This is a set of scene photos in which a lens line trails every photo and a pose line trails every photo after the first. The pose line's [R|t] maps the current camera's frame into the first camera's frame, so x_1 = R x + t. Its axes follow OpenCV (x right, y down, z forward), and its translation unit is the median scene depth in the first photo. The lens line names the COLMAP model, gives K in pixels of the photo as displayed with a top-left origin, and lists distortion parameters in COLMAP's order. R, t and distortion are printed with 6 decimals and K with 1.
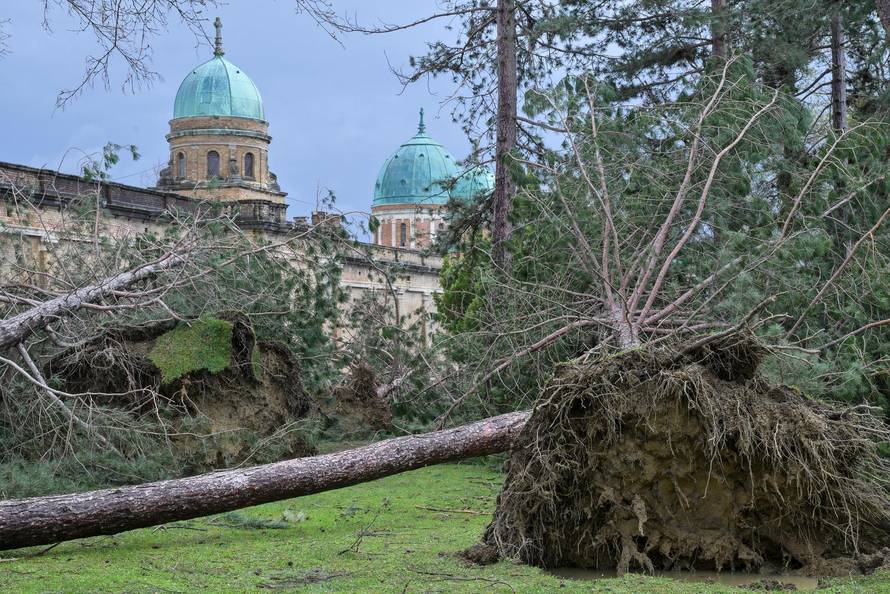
lens RADIAL K [[1433.6, 0, 445.0], [0, 1433.6, 297.0], [0, 0, 1]] dist [0.015268, 0.008947]
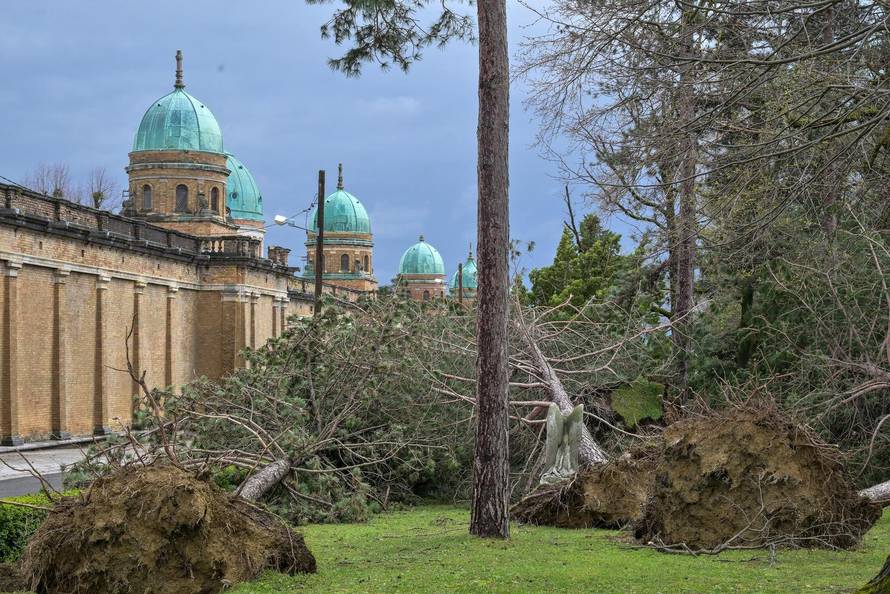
lens RADIAL K [[1645.9, 0, 445.0], [0, 1645.9, 297.0], [0, 0, 1]] dist [0.009729, 0.028386]
pose [[0.977332, 0.022147, 0.210550, -0.221720], [-0.020604, 0.999742, -0.009517, -0.015340], [-0.210707, 0.004963, 0.977537, -0.172230]]
